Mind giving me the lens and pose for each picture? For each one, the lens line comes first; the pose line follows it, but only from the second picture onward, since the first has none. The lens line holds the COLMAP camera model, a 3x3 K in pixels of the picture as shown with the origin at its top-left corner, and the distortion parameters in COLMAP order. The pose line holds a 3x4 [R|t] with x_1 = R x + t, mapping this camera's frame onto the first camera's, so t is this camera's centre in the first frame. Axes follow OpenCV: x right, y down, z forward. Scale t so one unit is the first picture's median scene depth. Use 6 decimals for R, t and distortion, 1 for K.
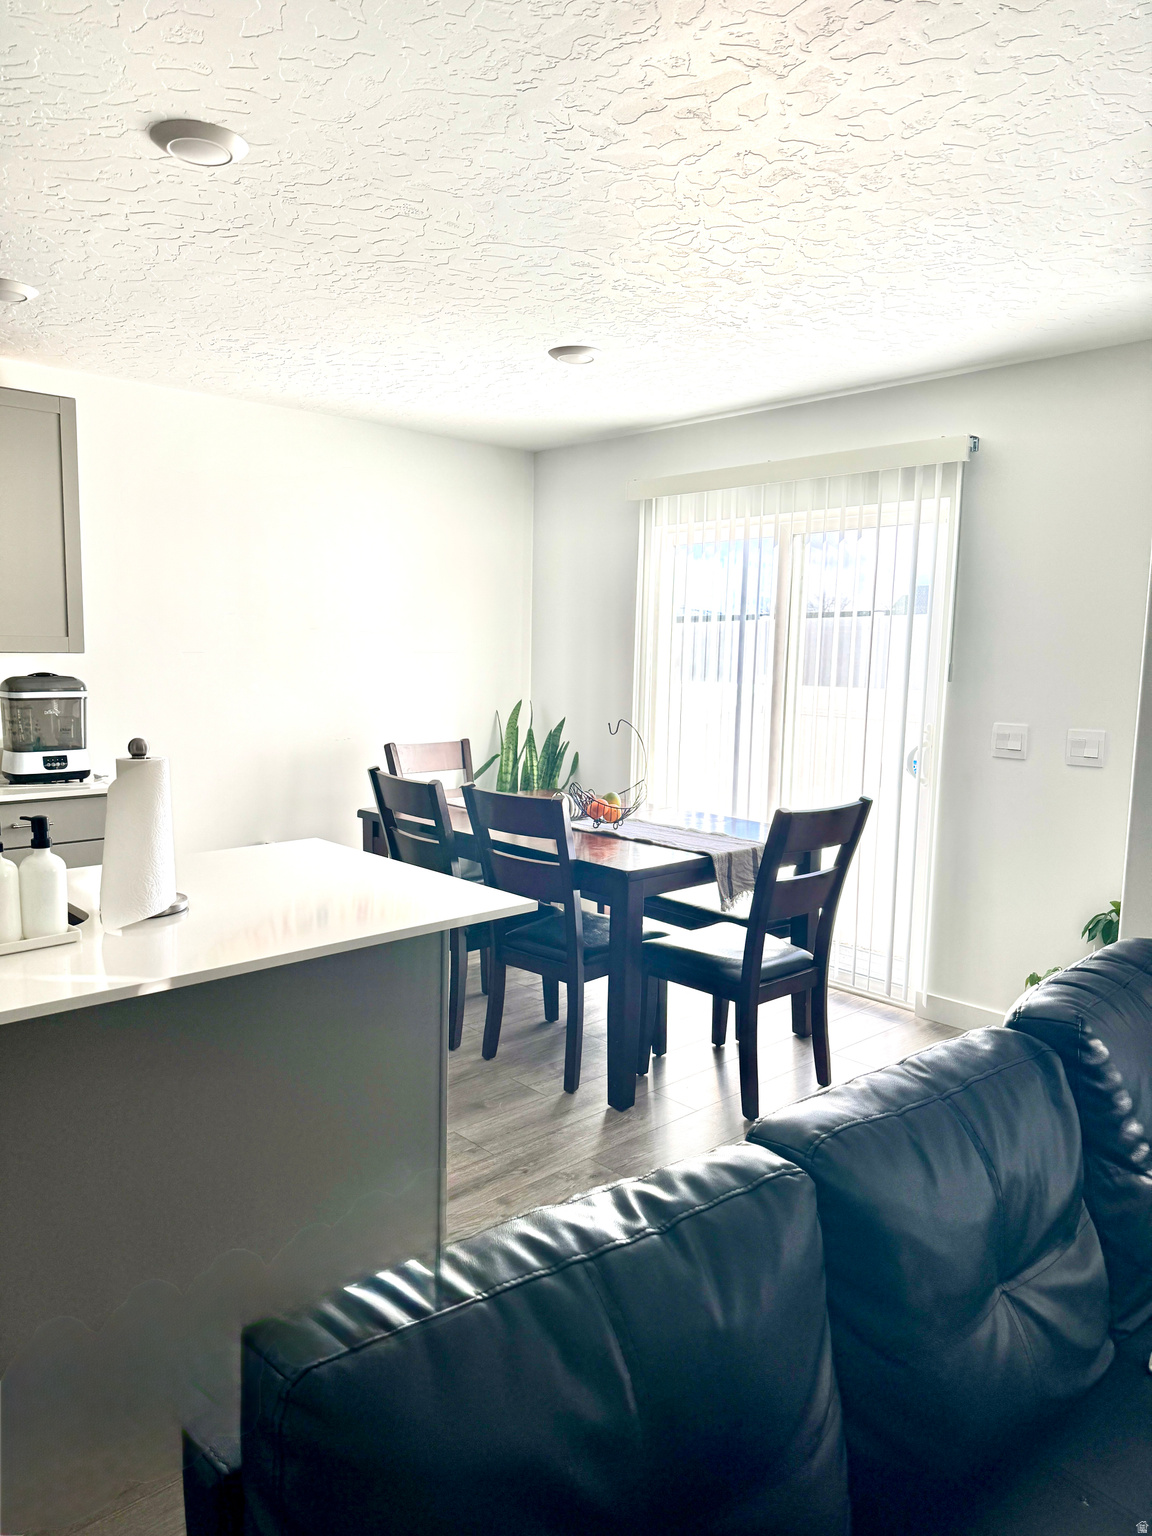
lens RADIAL K [[1075.3, 0, 562.2], [0, 1075.3, 775.9], [0, 0, 1]] dist [0.048877, -0.052835]
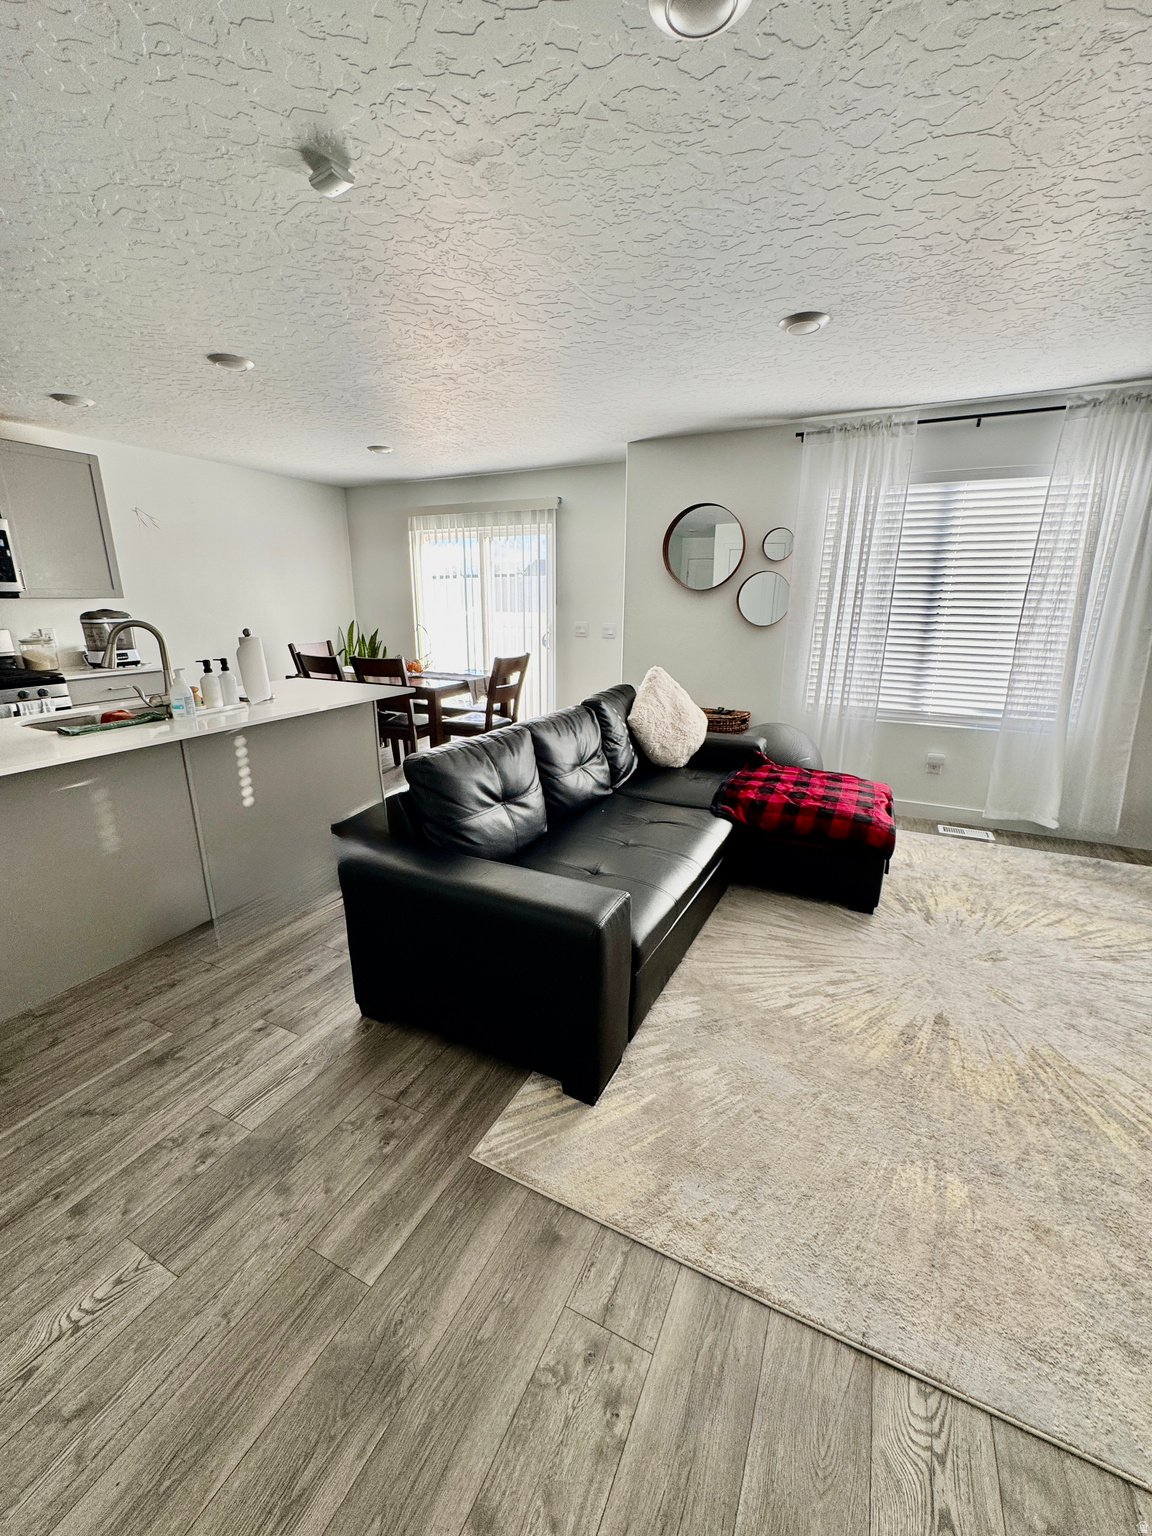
lens RADIAL K [[611.8, 0, 576.0], [0, 611.8, 766.1], [0, 0, 1]] dist [0.000032, 0.000385]
pose [[0.930265, -0.110349, 0.349901, -0.122325], [0.055620, 0.985091, 0.162797, 0.048862], [-0.362648, -0.131983, 0.922533, -0.332508]]
